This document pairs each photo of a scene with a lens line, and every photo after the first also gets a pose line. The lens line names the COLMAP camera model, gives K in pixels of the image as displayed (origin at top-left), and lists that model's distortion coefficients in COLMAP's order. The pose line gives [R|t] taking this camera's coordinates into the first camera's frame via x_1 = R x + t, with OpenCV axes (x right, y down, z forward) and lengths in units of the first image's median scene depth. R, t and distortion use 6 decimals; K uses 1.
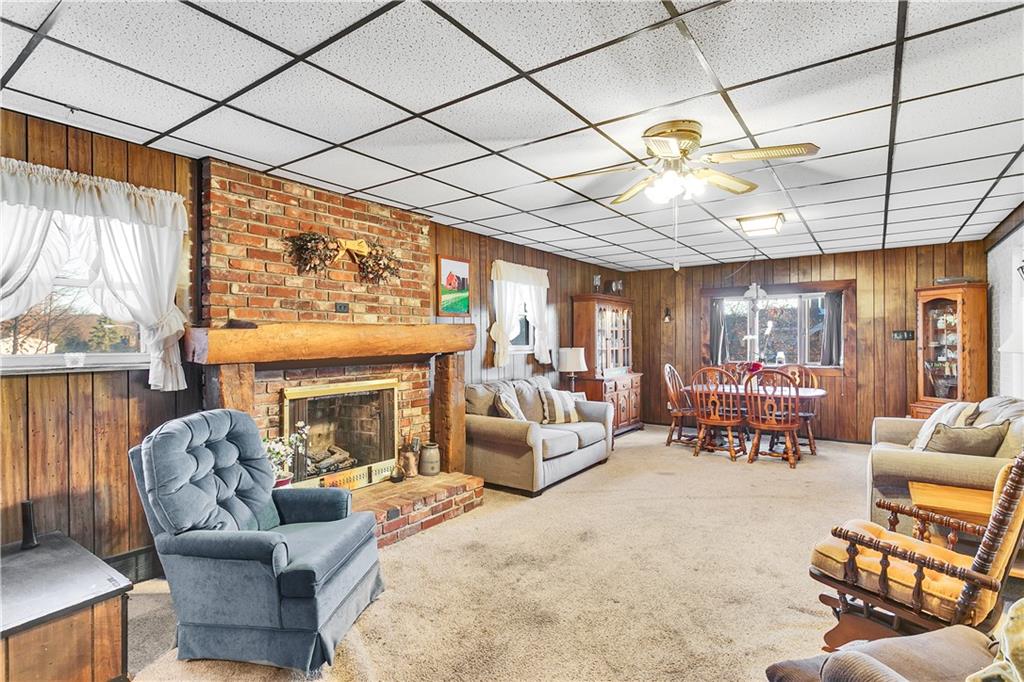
lens RADIAL K [[517.4, 0, 511.8], [0, 517.4, 341.9], [0, 0, 1]] dist [0.002684, 0.000751]
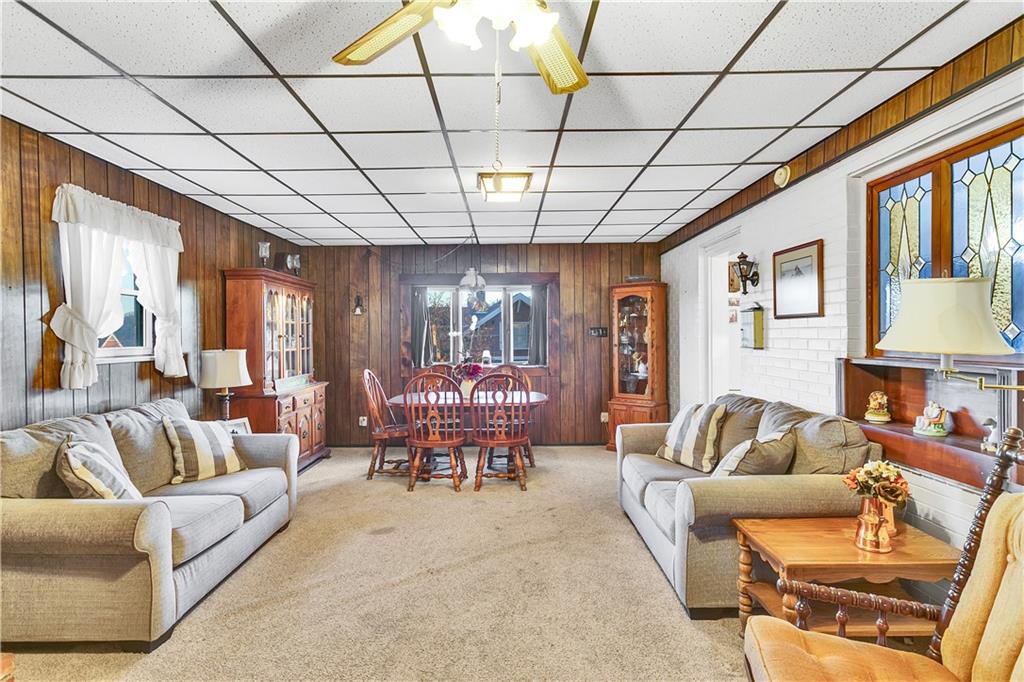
lens RADIAL K [[517.4, 0, 493.6], [0, 517.4, 340.5], [0, 0, 1]] dist [0.002684, 0.000751]
pose [[0.814503, -0.005100, 0.580137, 0.016813], [0.004530, 0.999987, 0.002431, -0.000106], [-0.580142, 0.000648, 0.814515, 0.308048]]
